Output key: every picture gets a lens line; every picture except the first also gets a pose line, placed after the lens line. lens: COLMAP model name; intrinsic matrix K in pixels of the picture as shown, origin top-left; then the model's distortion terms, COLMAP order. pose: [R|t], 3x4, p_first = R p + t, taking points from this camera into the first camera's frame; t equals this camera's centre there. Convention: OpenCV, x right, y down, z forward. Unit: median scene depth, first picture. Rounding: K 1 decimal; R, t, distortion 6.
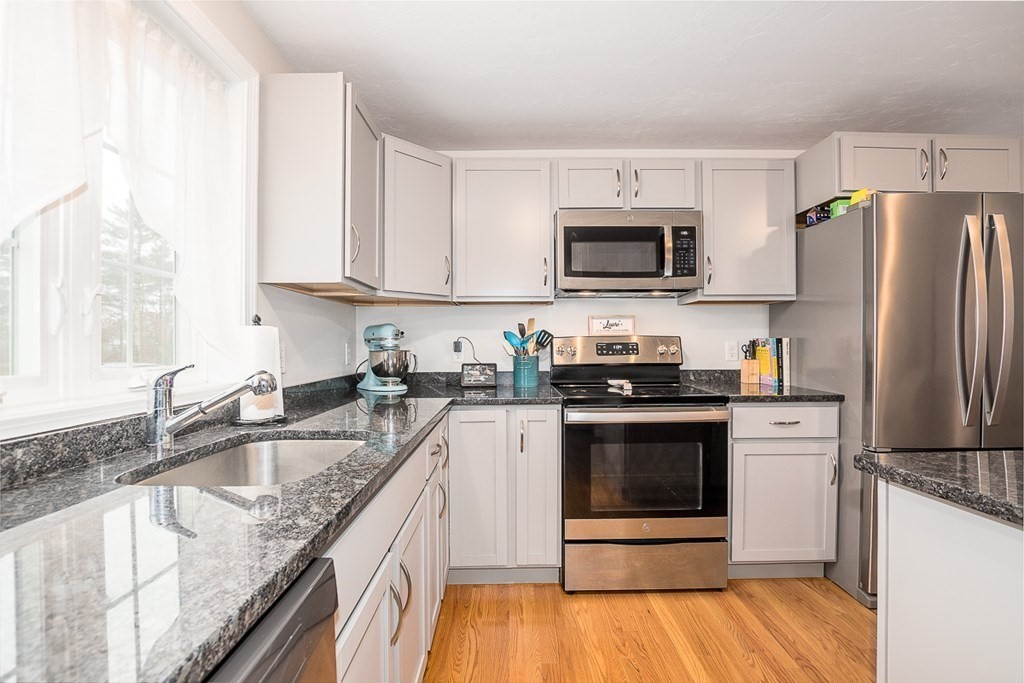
lens RADIAL K [[454.4, 0, 512.0], [0, 454.4, 341.5], [0, 0, 1]] dist [-0.015658, -0.000024]
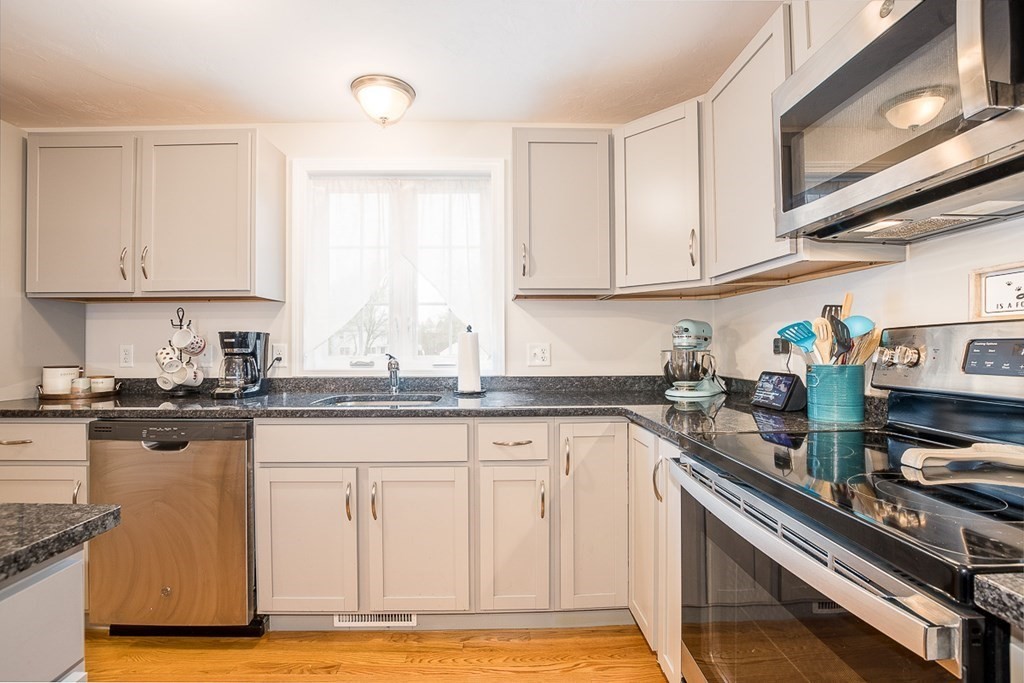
lens RADIAL K [[454.4, 0, 512.0], [0, 454.4, 341.5], [0, 0, 1]] dist [-0.015658, -0.000024]
pose [[0.021975, -0.002894, -0.999754, 0.597593], [0.009118, 0.999955, -0.002694, 0.002535], [0.999717, -0.009056, 0.022001, 0.653054]]
